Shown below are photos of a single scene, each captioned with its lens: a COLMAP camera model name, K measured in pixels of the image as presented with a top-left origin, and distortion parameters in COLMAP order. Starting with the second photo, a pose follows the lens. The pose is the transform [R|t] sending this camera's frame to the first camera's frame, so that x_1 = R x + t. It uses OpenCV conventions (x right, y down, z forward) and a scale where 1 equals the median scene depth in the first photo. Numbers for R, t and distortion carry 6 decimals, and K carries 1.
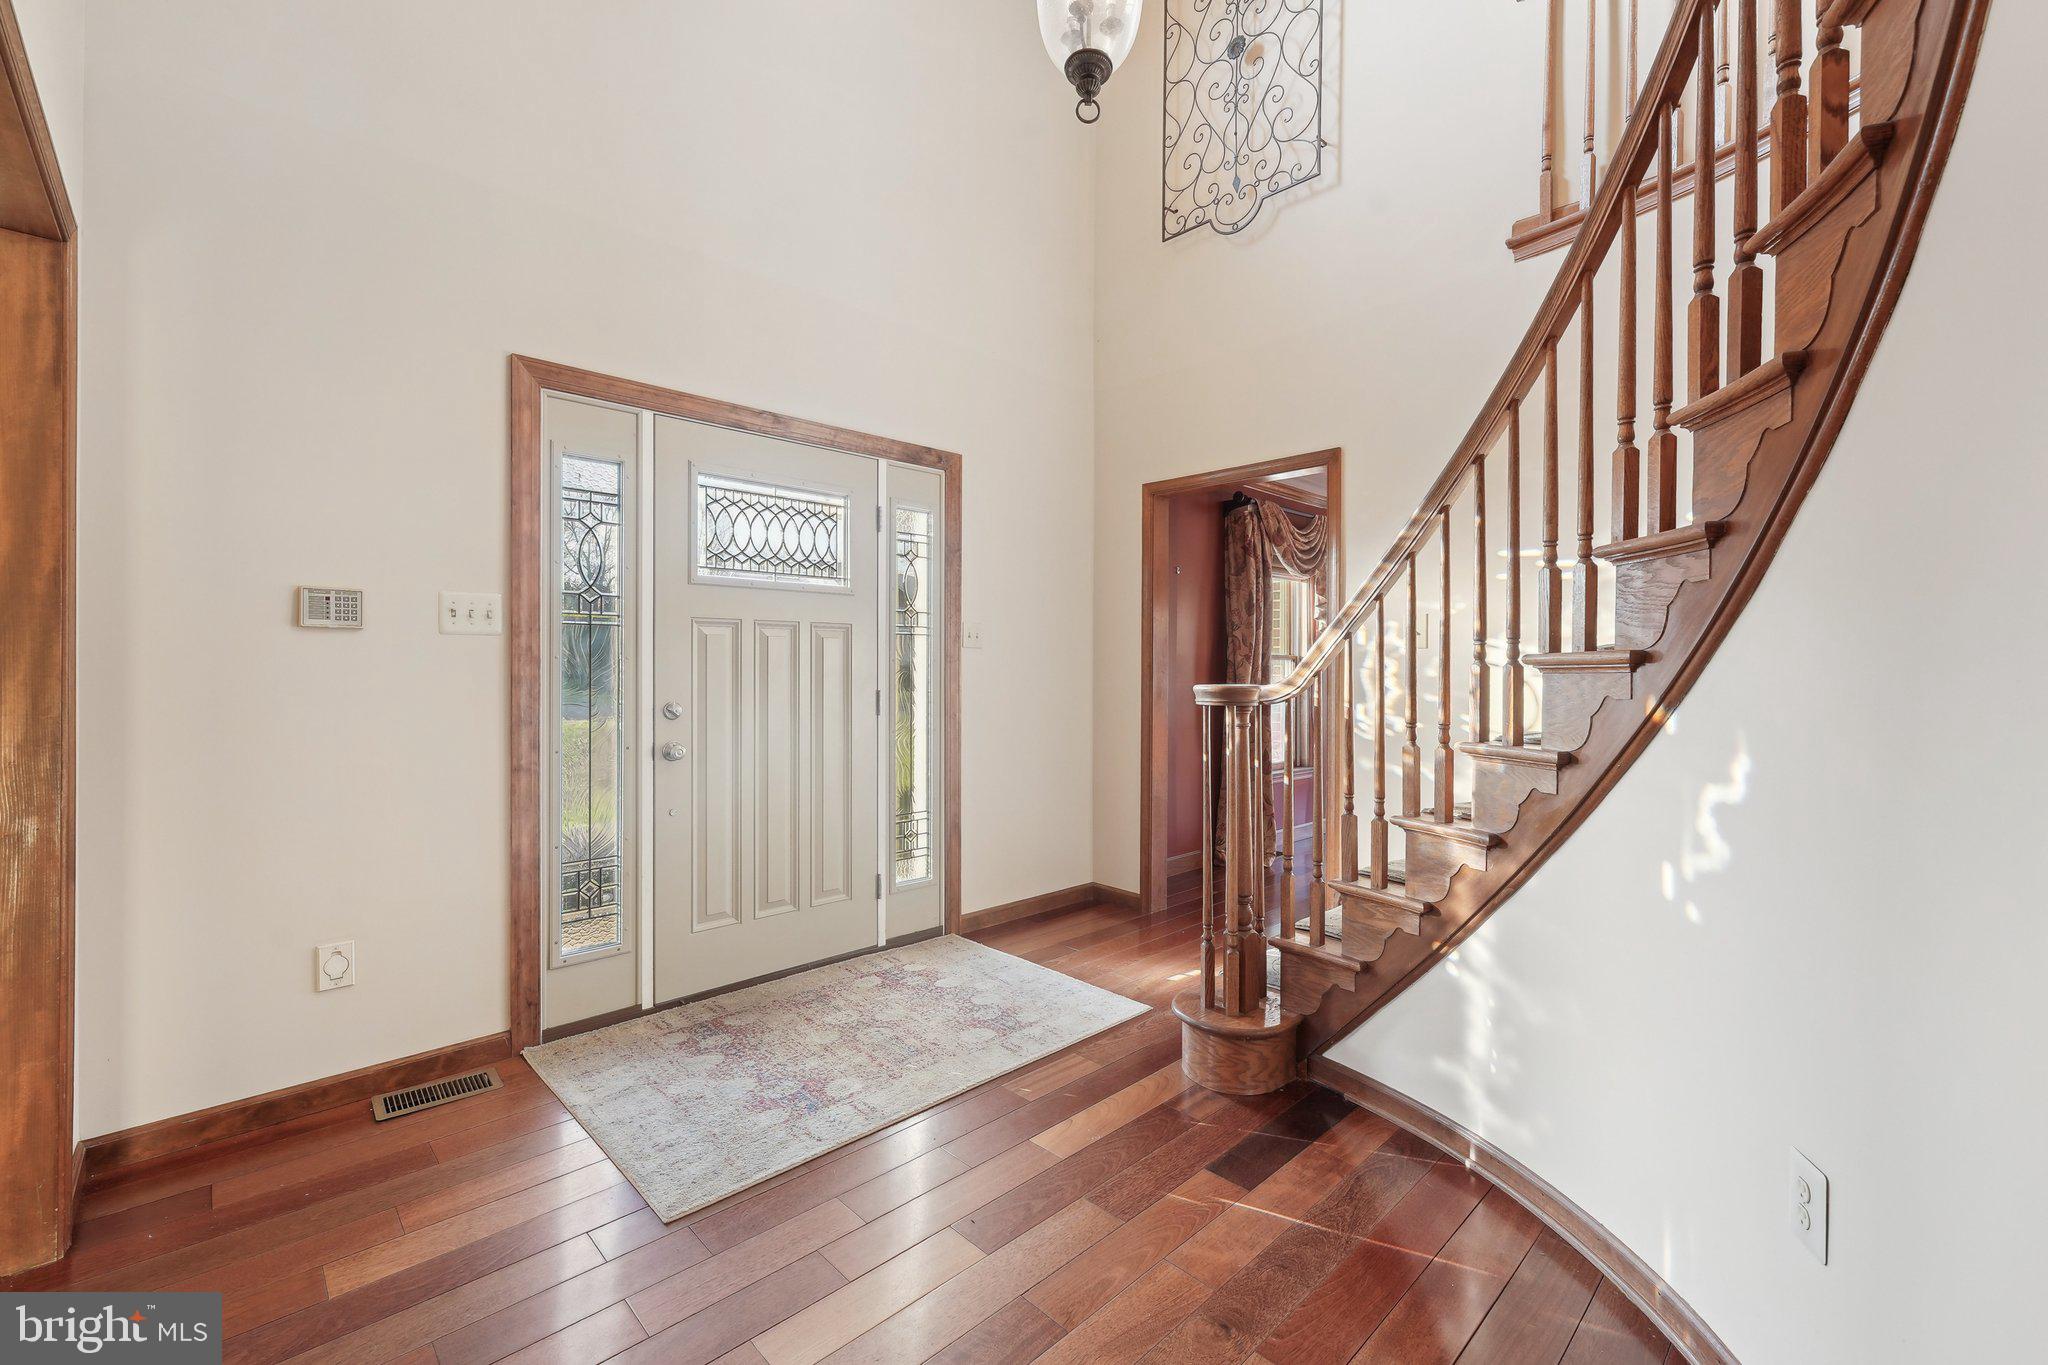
lens RADIAL K [[852.5, 0, 1020.8], [0, 852.5, 666.9], [0, 0, 1]] dist [-0.002272, -0.001157]
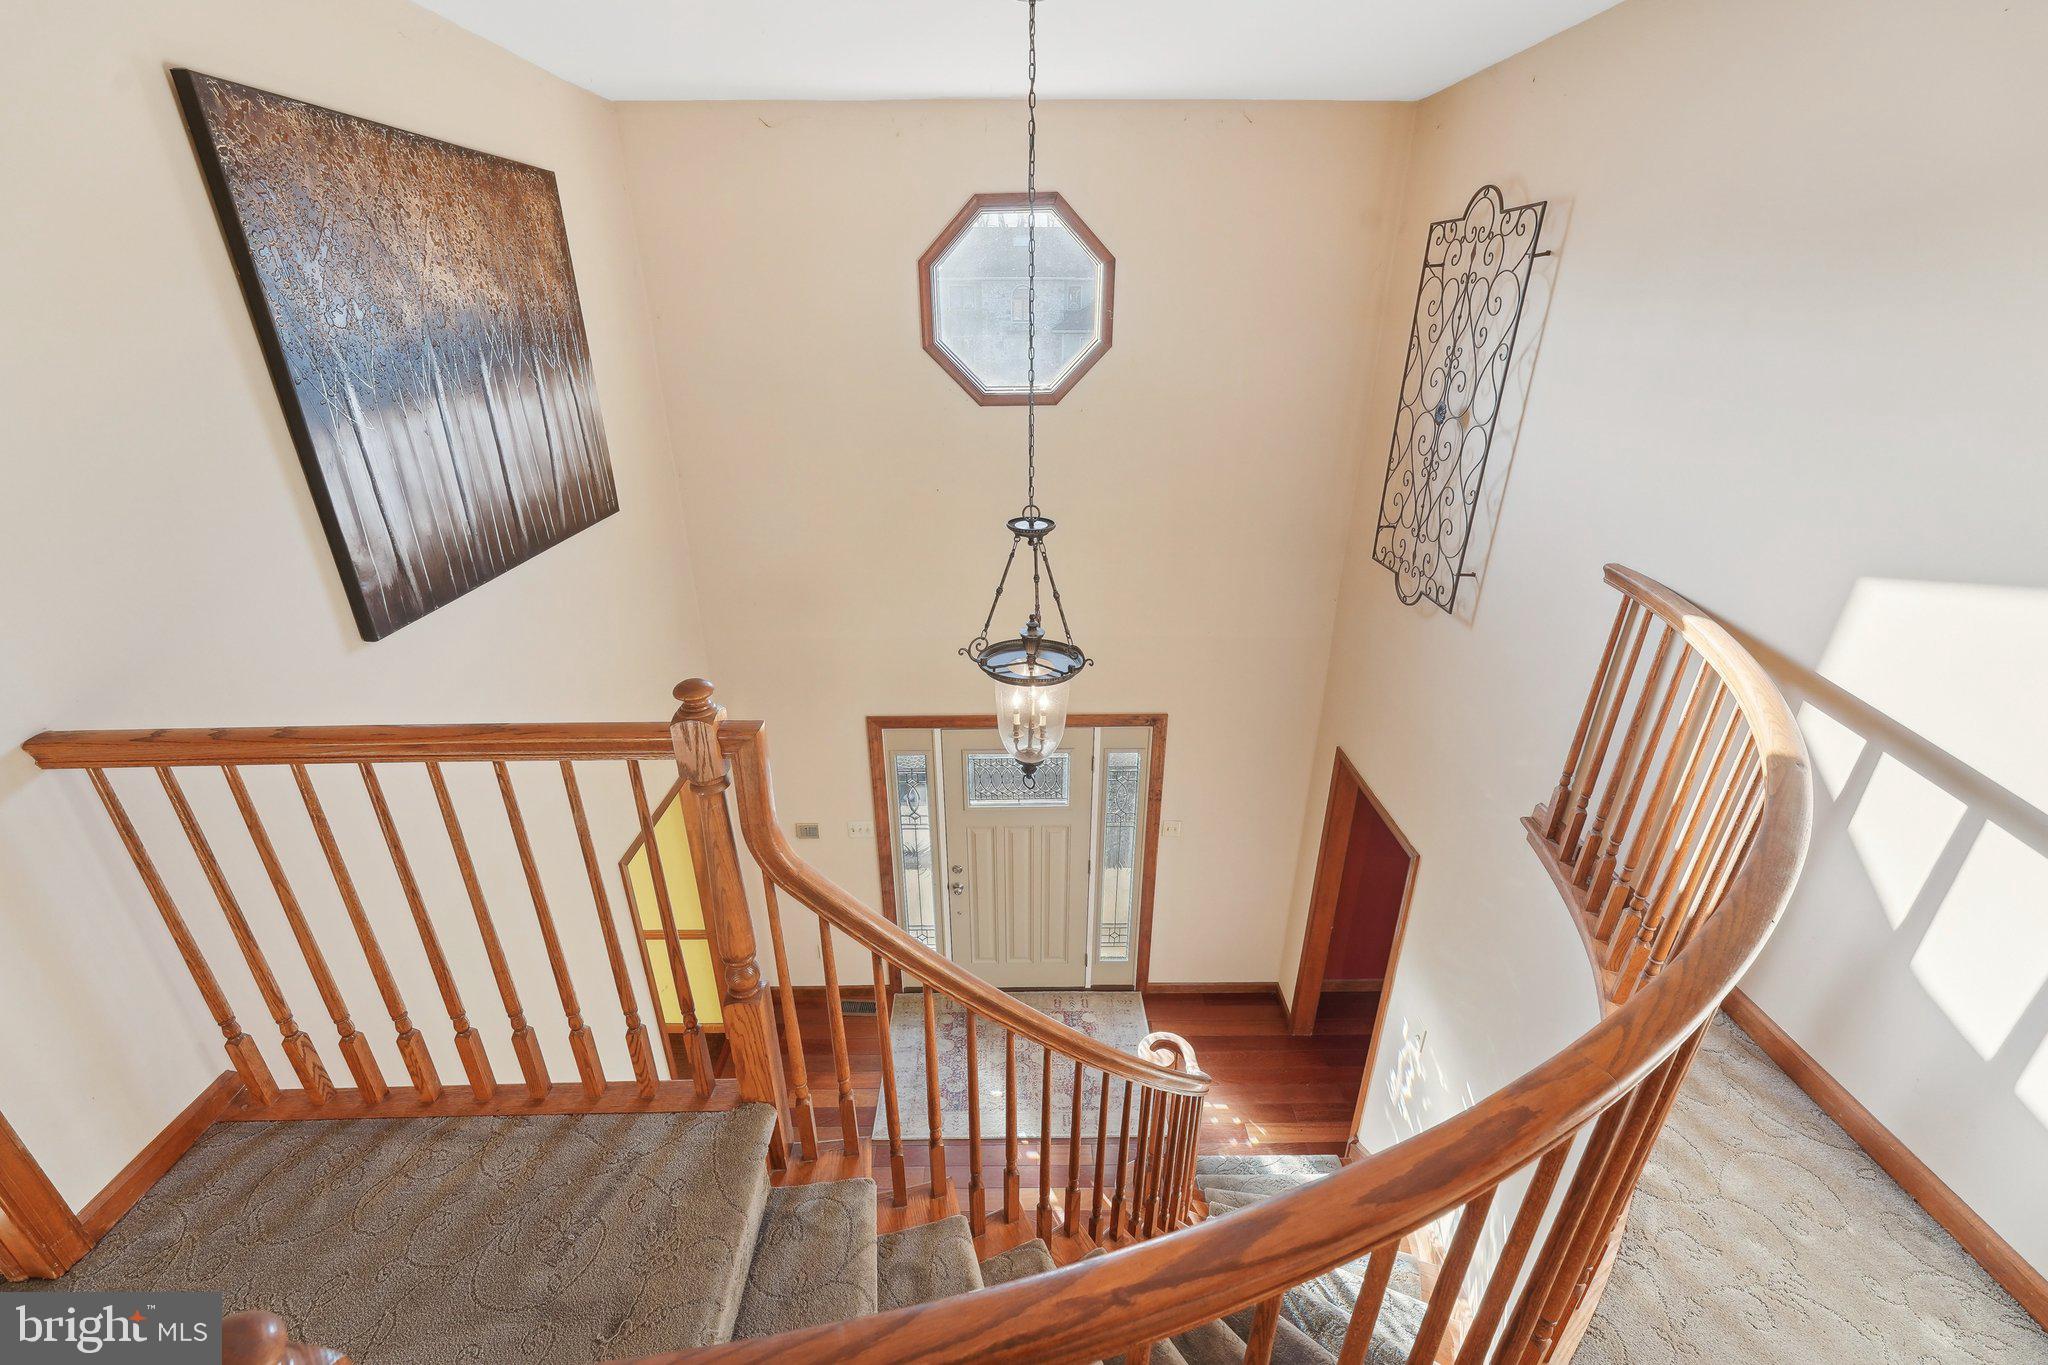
lens RADIAL K [[852.5, 0, 1022.3], [0, 852.5, 681.0], [0, 0, 1]] dist [-0.002272, -0.001157]
pose [[0.726096, 0.276857, -0.629392, 0.759256], [0.008438, 0.911699, 0.410773, -1.097061], [0.687542, -0.303572, 0.659645, -0.008460]]
